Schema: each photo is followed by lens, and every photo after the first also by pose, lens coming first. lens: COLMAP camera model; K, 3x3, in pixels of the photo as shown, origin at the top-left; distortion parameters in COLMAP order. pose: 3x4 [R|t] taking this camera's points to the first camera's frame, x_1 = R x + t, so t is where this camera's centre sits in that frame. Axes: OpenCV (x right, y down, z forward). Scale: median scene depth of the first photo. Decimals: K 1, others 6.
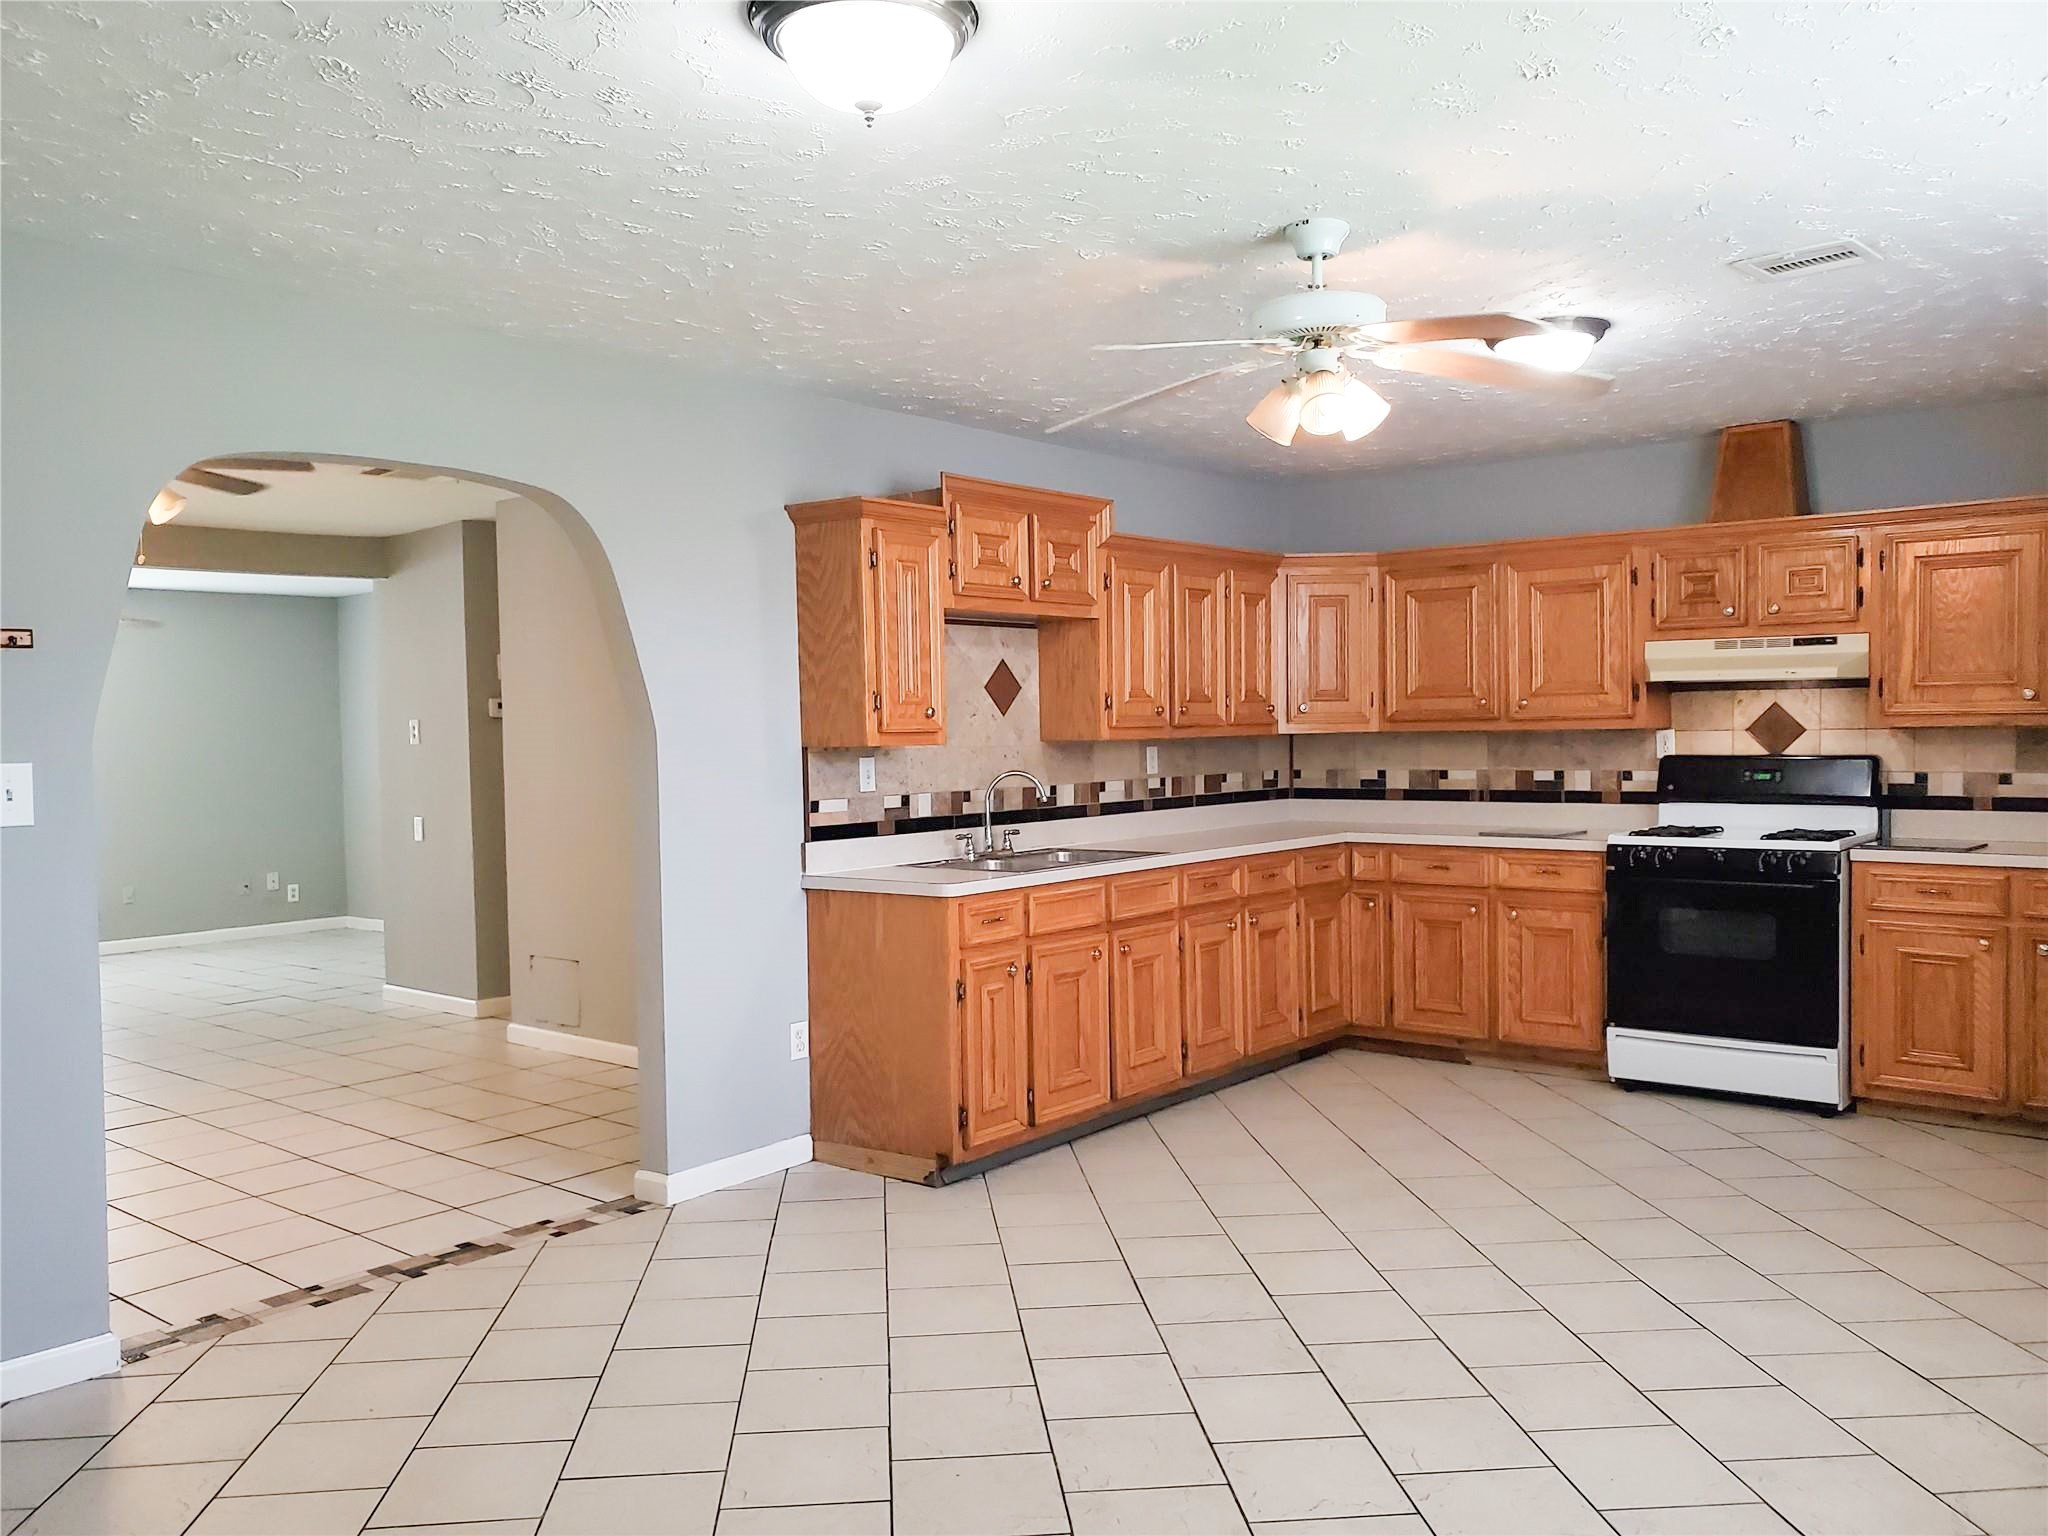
lens RADIAL K [[1596.0, 0, 1027.7], [0, 1596.0, 757.7], [0, 0, 1]] dist [0.020062, 0.007803]
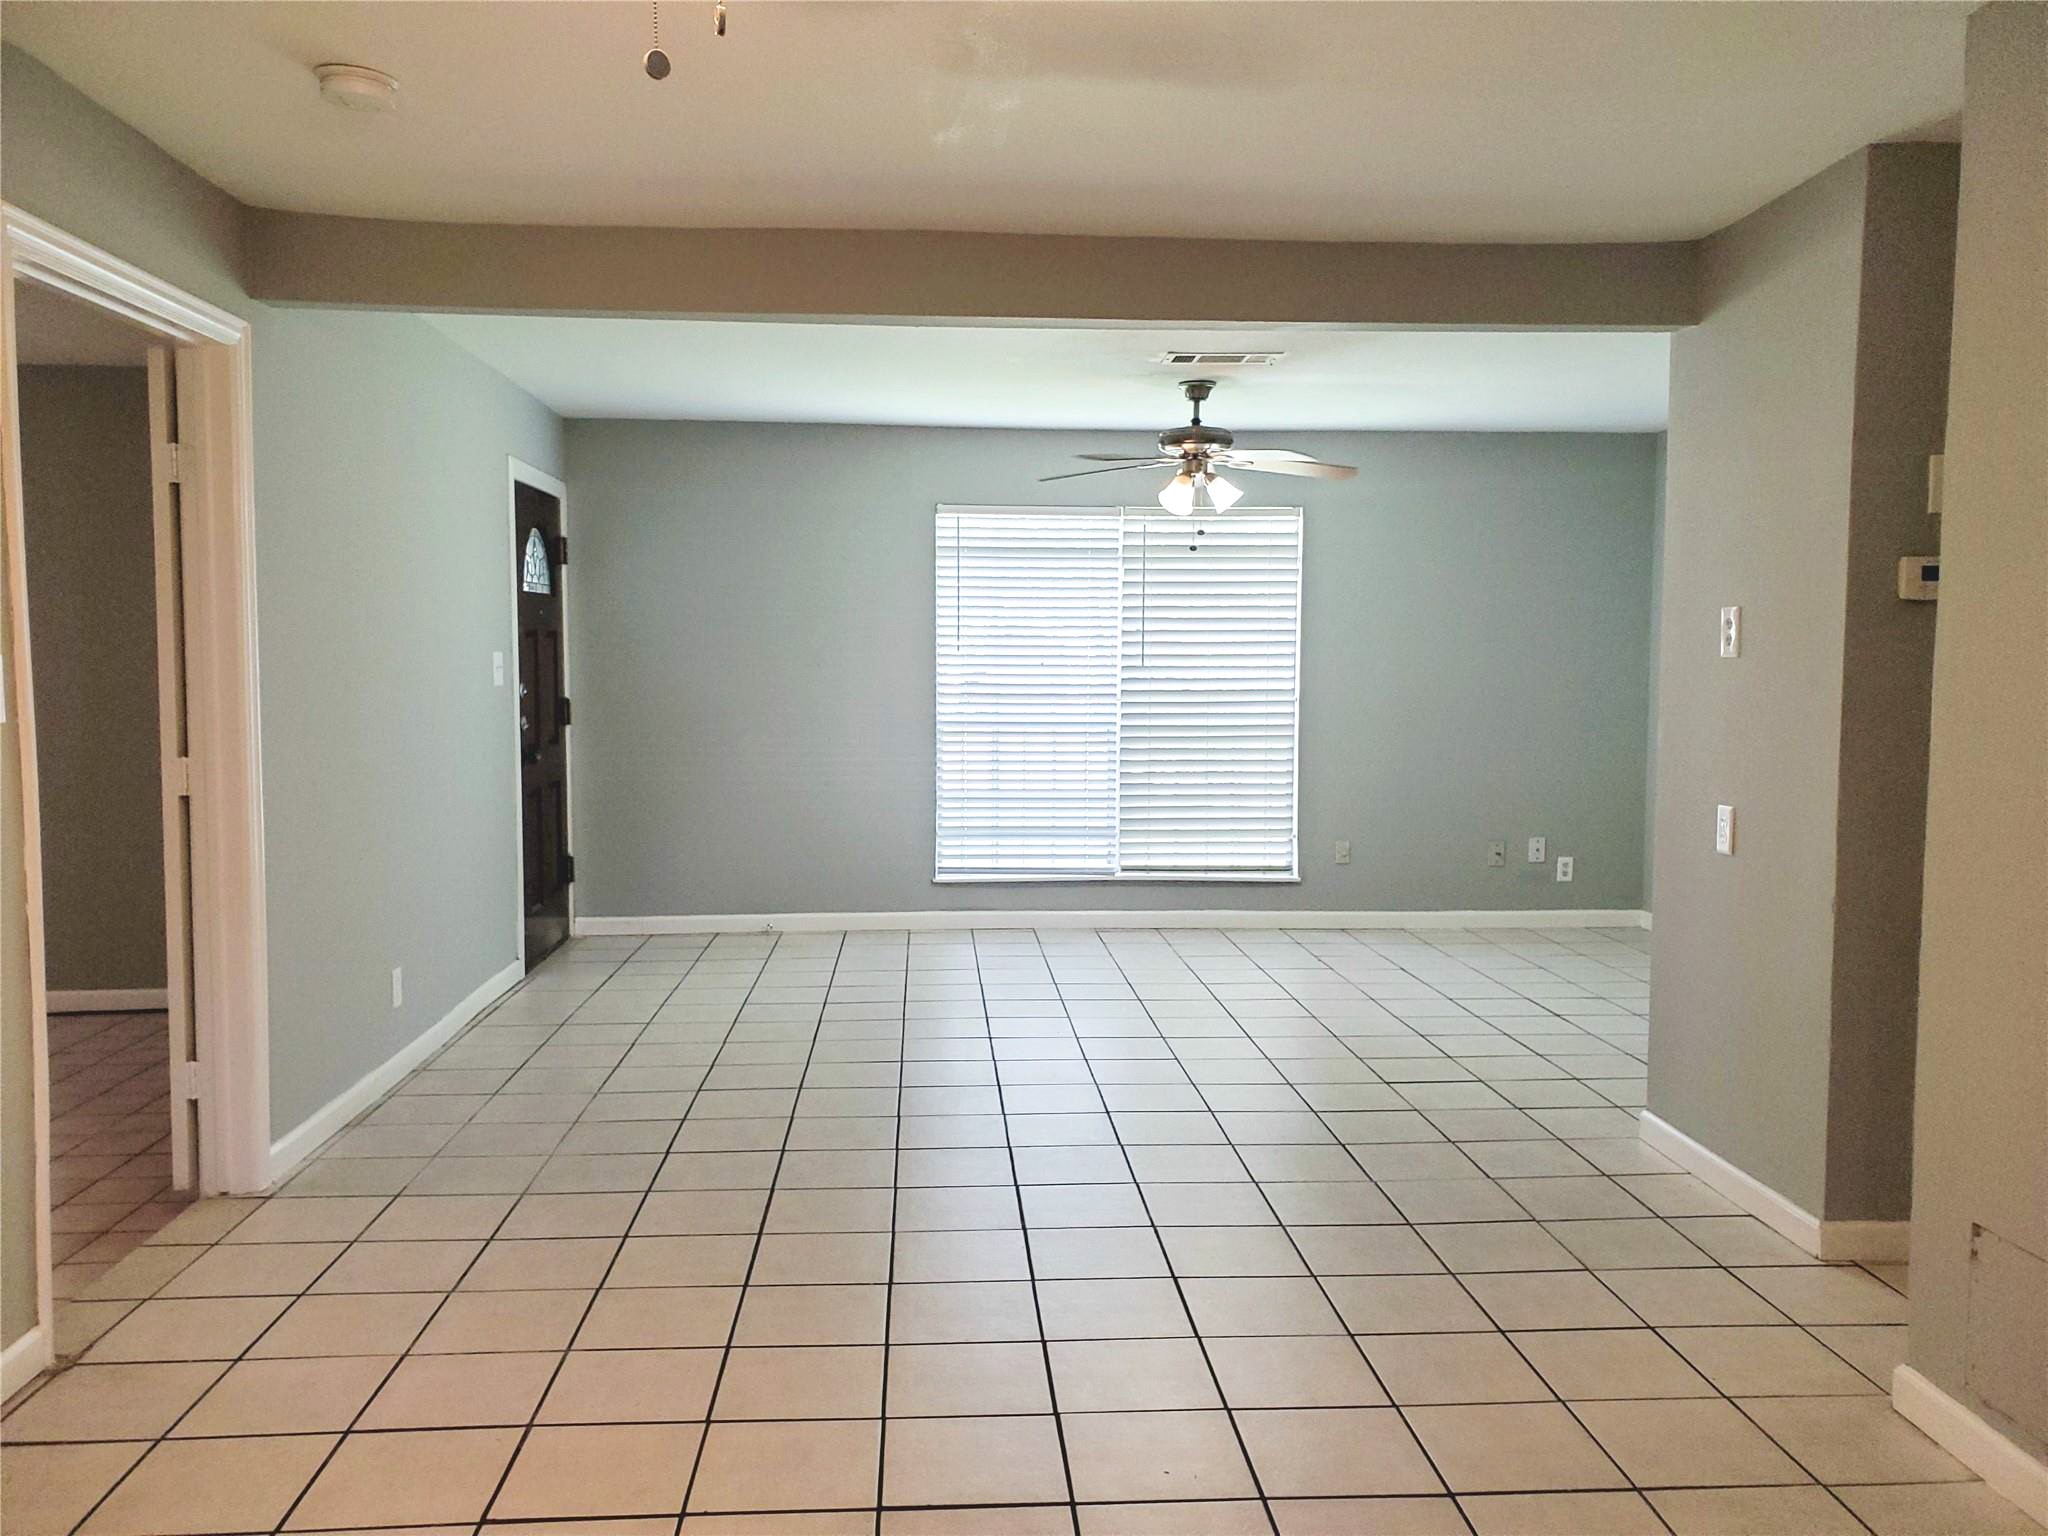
lens RADIAL K [[1596.0, 0, 1027.7], [0, 1596.0, 757.7], [0, 0, 1]] dist [0.020062, 0.007803]
pose [[0.687337, 0.081268, -0.721778, -0.370829], [-0.043920, 0.996553, 0.070382, -0.006492], [0.725010, -0.016676, 0.688537, 1.078771]]
